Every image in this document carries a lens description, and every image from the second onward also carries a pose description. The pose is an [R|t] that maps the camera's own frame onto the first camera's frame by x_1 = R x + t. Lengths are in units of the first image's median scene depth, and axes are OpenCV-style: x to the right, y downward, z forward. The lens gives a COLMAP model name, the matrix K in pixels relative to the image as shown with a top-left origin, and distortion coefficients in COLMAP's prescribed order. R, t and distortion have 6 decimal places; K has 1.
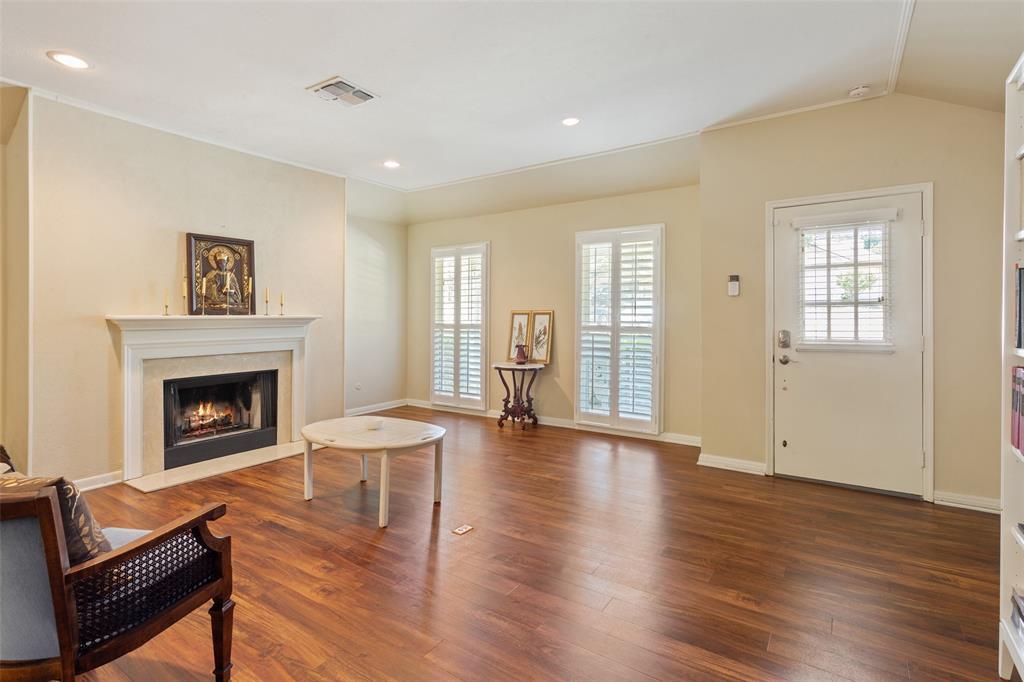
lens RADIAL K [[511.9, 0, 515.5], [0, 511.9, 316.4], [0, 0, 1]] dist [-0.001283, 0.000579]
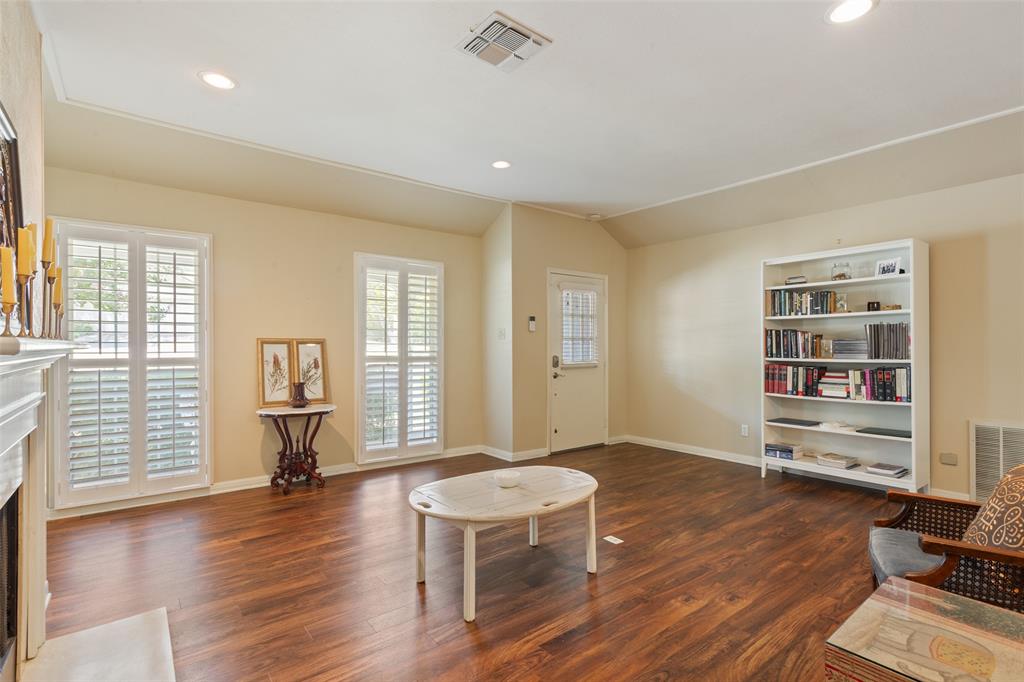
lens RADIAL K [[504.2, 0, 515.8], [0, 504.2, 347.9], [0, 0, 1]] dist [0.001043, -0.000031]
pose [[0.288801, -0.002074, 0.957387, -0.784378], [-0.000814, 0.999997, 0.002412, 0.000976], [-0.957389, -0.001476, 0.288799, 0.580736]]
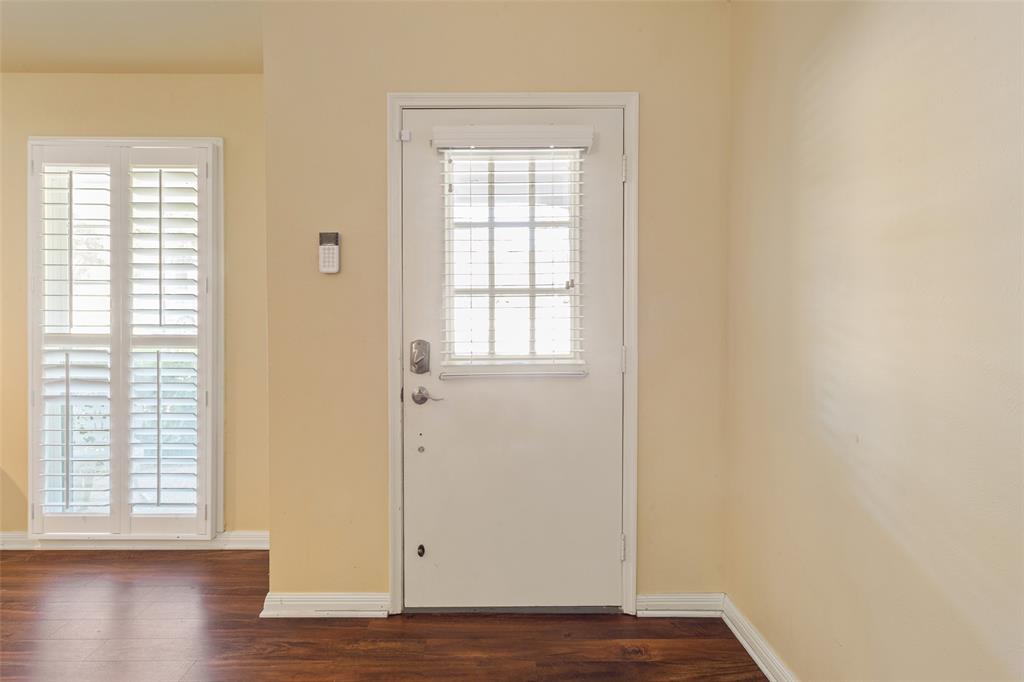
lens RADIAL K [[516.1, 0, 511.4], [0, 516.1, 326.5], [0, 0, 1]] dist [-0.000087, 0.000050]
pose [[0.817732, -0.010279, 0.575508, 0.249261], [-0.001091, 0.999811, 0.019408, 0.001965], [-0.575599, -0.016499, 0.817566, 0.428876]]
